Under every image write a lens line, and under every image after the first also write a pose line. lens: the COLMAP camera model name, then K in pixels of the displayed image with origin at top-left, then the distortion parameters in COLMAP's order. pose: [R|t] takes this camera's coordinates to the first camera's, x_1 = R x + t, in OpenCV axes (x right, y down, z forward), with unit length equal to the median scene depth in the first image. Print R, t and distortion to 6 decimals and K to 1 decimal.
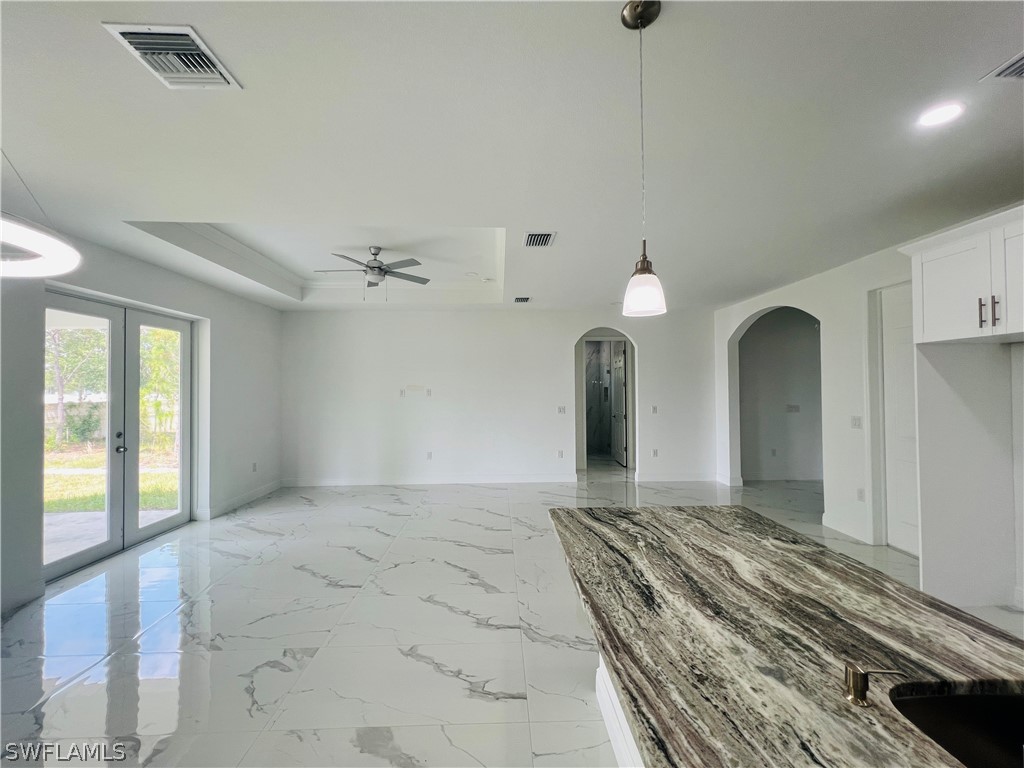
lens RADIAL K [[411.3, 0, 511.4], [0, 411.3, 380.2], [0, 0, 1]] dist [0.000545, -0.000312]
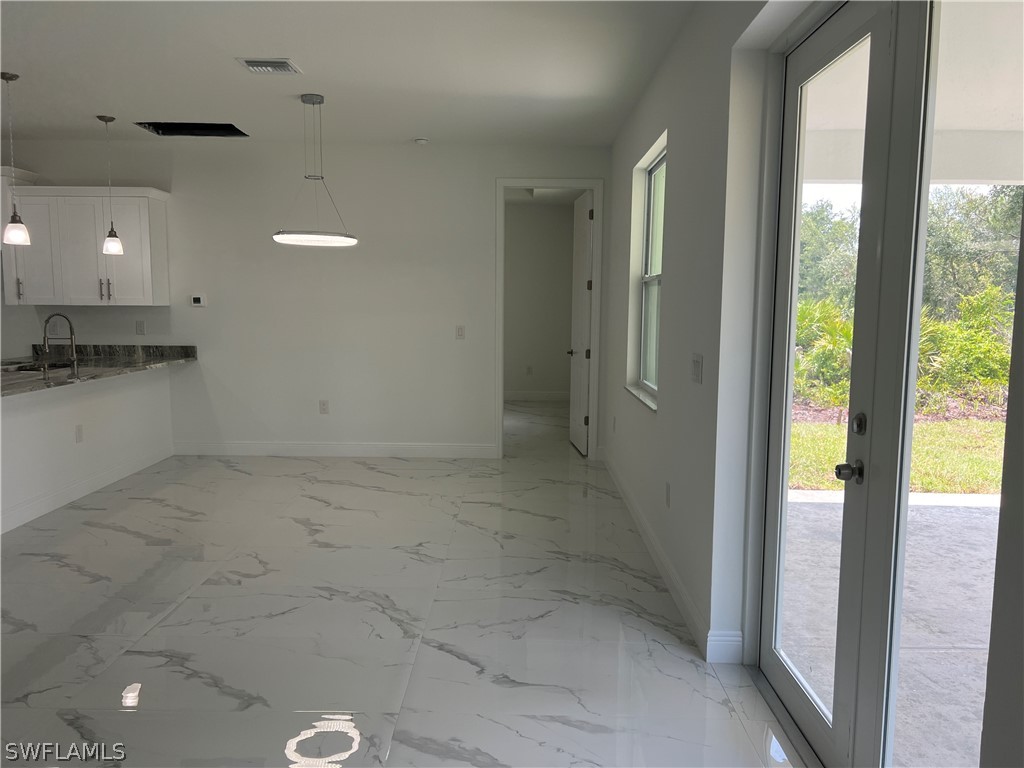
lens RADIAL K [[768.7, 0, 510.1], [0, 768.7, 383.0], [0, 0, 1]] dist [0.052214, -0.044358]
pose [[-0.998931, -0.005885, 0.045850, -1.305953], [-0.001991, 0.996421, 0.084505, 0.103154], [-0.046184, 0.084324, -0.995368, 2.810550]]
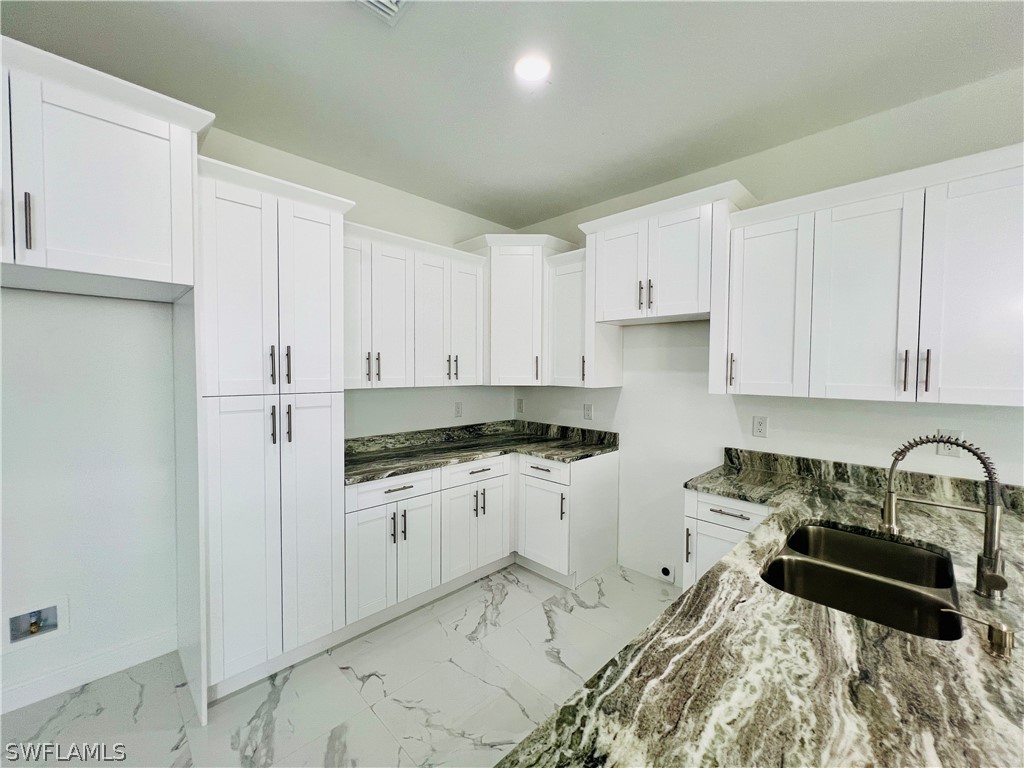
lens RADIAL K [[411.3, 0, 512.7], [0, 411.3, 384.9], [0, 0, 1]] dist [0.000545, -0.000312]
pose [[-0.683521, -0.028197, 0.729386, 0.348316], [-0.021493, 0.999598, 0.018502, 0.029567], [-0.729614, -0.003030, -0.683852, 0.977308]]
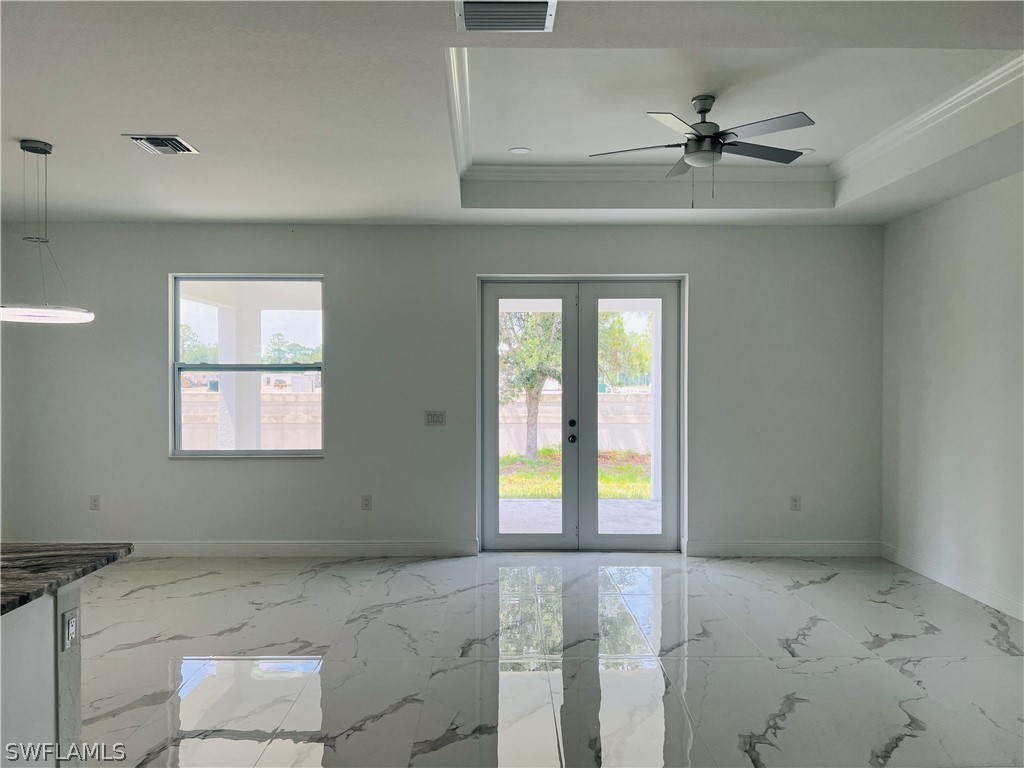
lens RADIAL K [[768.7, 0, 515.5], [0, 768.7, 384.3], [0, 0, 1]] dist [0.052214, -0.044358]
pose [[-0.016450, 0.015021, -0.999752, 1.348416], [0.019546, 0.999701, 0.014699, 0.034812], [0.999674, -0.019299, -0.016739, 1.618480]]
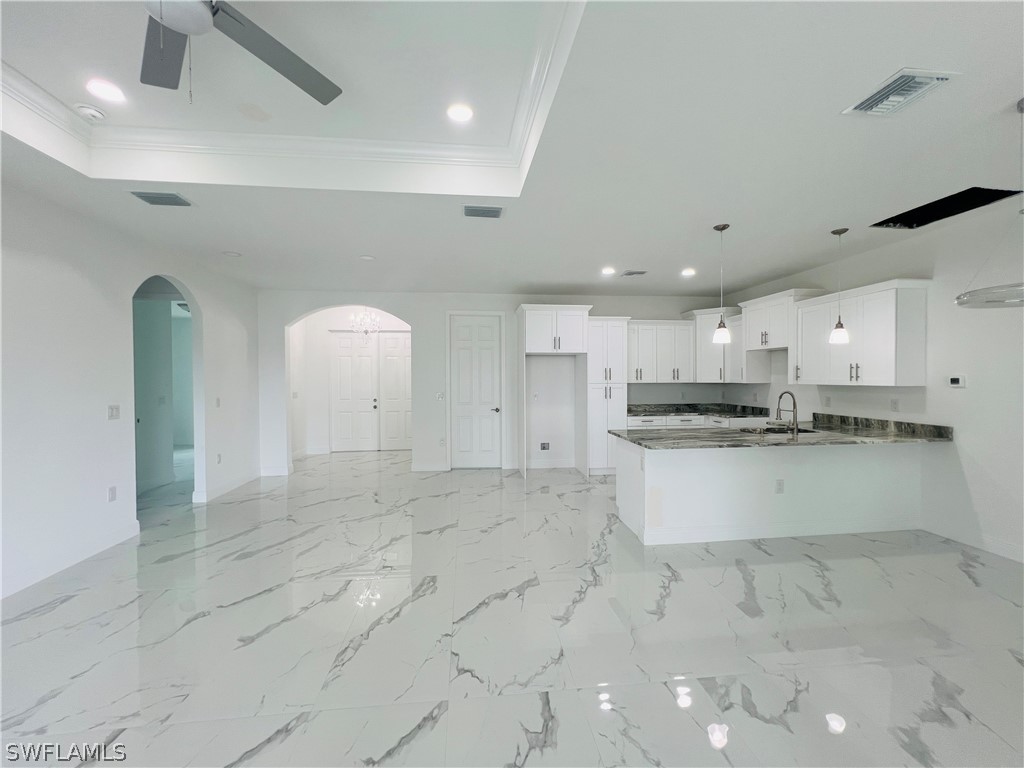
lens RADIAL K [[411.3, 0, 513.3], [0, 411.3, 381.4], [0, 0, 1]] dist [0.000545, -0.000312]
pose [[-0.079095, -0.003326, 0.996862, -1.386679], [-0.018418, 0.999829, 0.001874, 0.068667], [-0.996697, -0.018211, -0.079143, 1.592644]]
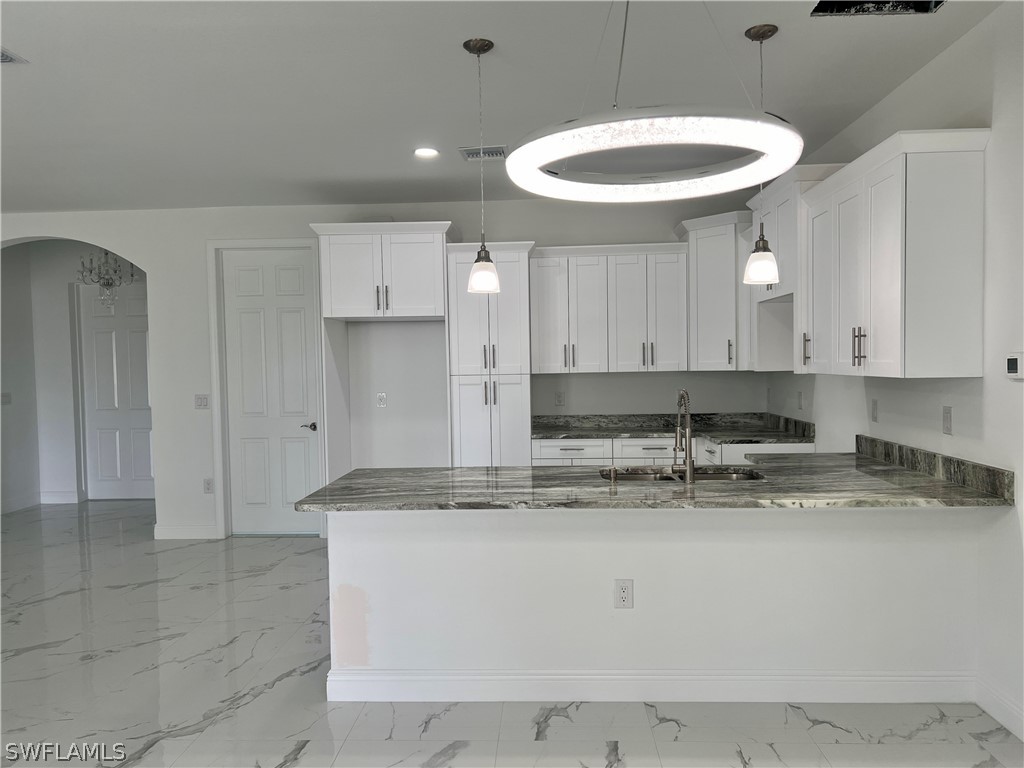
lens RADIAL K [[768.7, 0, 507.0], [0, 768.7, 388.6], [0, 0, 1]] dist [0.052214, -0.044358]
pose [[0.087687, -0.030427, 0.995683, -1.289896], [-0.005453, 0.999504, 0.031024, 0.041674], [-0.996133, -0.008150, 0.087477, 0.451203]]
